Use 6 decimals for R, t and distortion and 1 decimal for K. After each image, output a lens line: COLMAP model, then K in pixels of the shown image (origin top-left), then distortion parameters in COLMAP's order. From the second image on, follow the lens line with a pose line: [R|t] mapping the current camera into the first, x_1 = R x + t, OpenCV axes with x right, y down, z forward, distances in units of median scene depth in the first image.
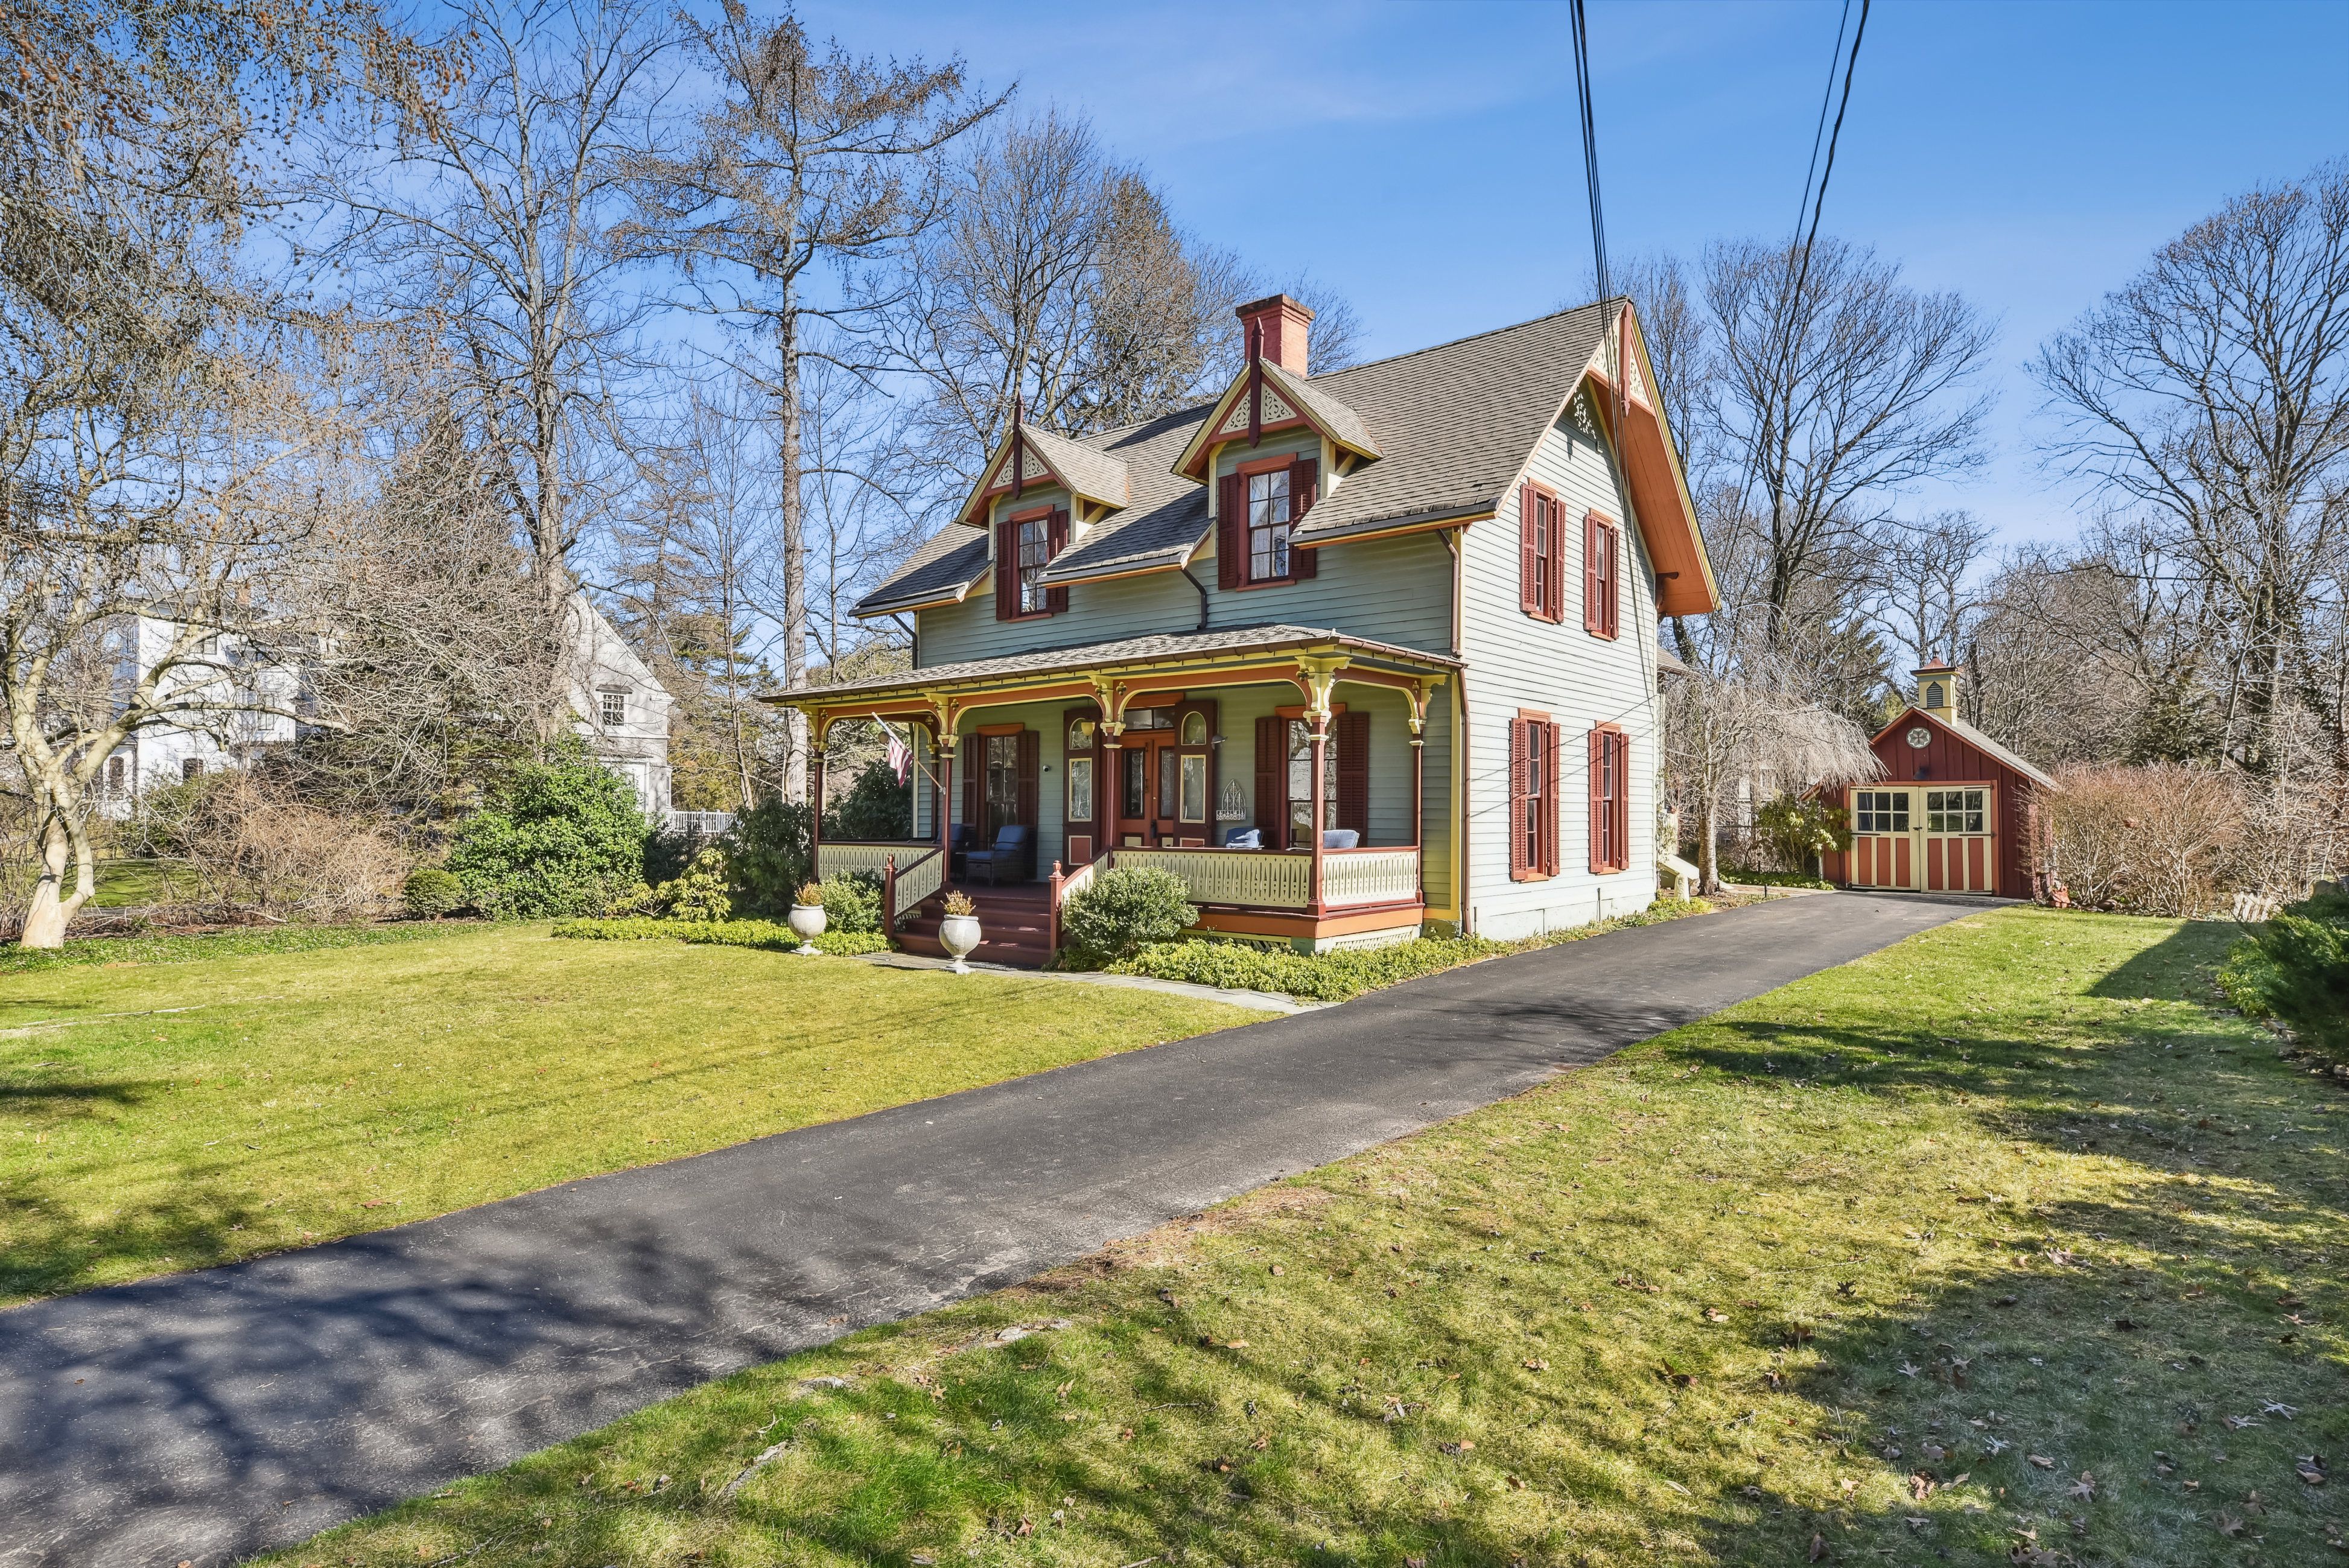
lens RADIAL K [[1252.0, 0, 1174.5], [0, 1252.0, 784.0], [0, 0, 1]] dist [-0.002910, -0.000156]
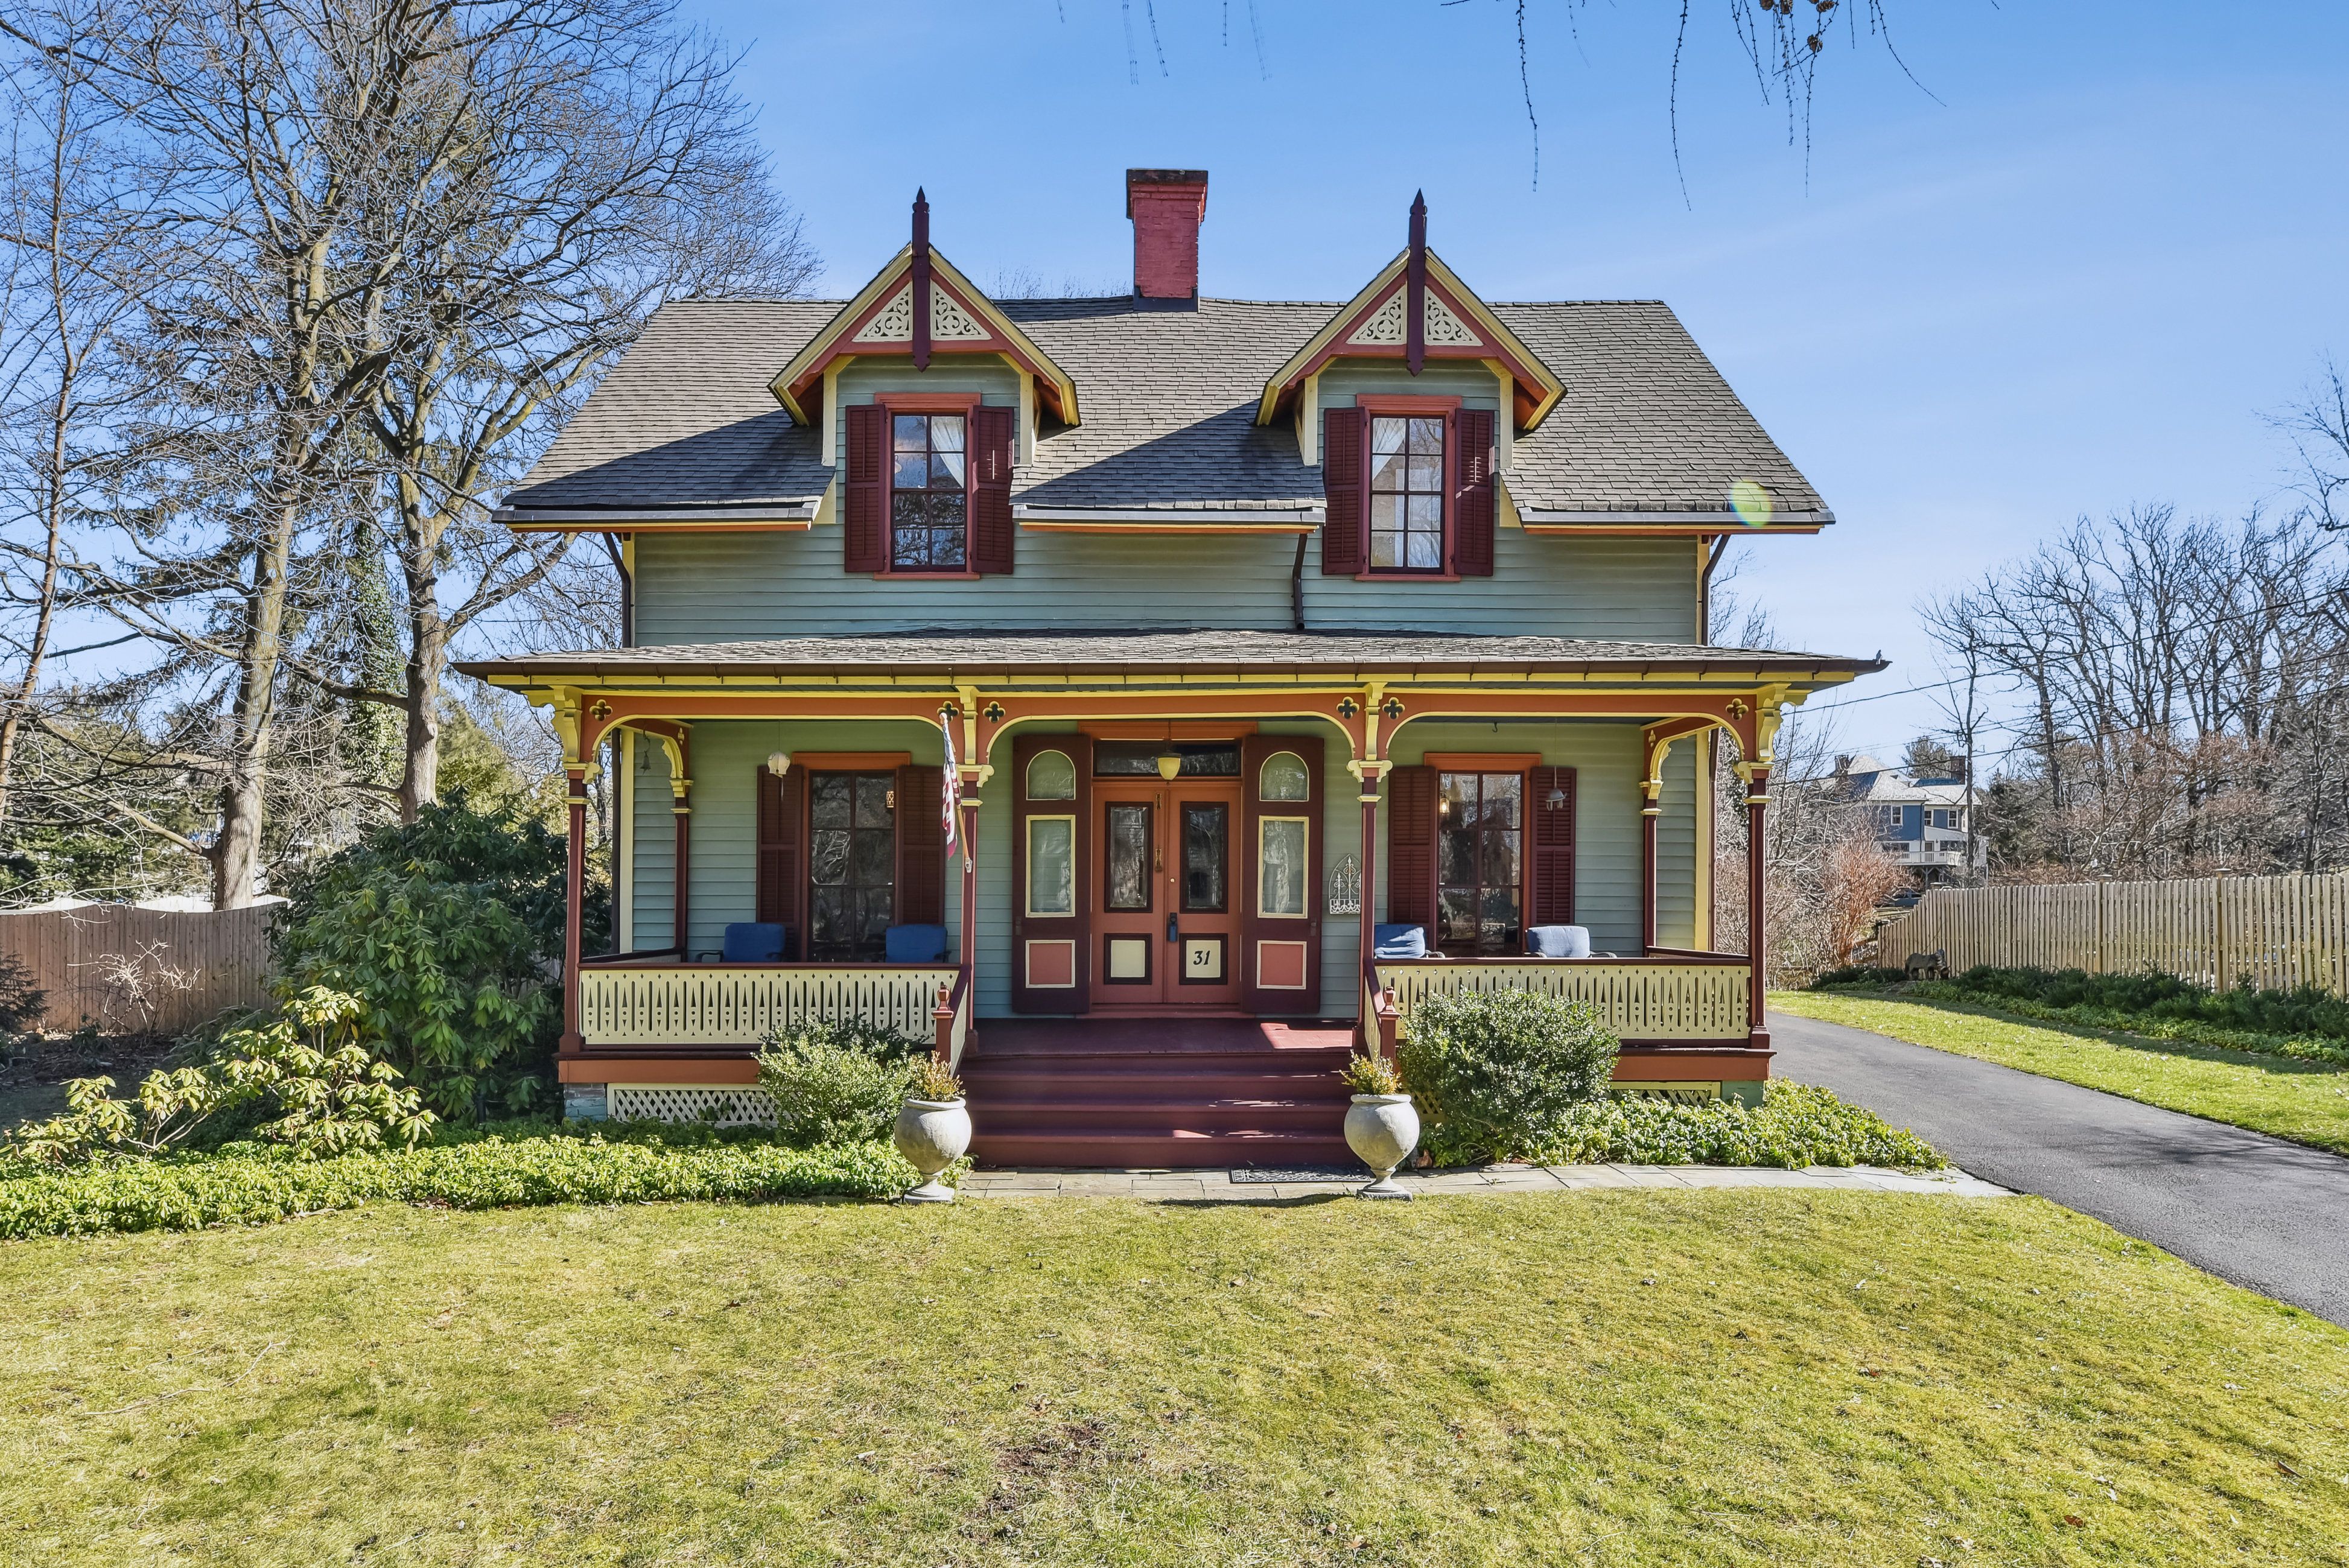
lens RADIAL K [[1445.2, 0, 1174.5], [0, 1445.2, 868.1], [0, 0, 1]] dist [0.001185, -0.000566]
pose [[0.764177, 0.007053, 0.644967, -0.527215], [-0.012460, 0.999915, 0.003829, 0.001957], [-0.644886, -0.010963, 0.764200, 0.451187]]
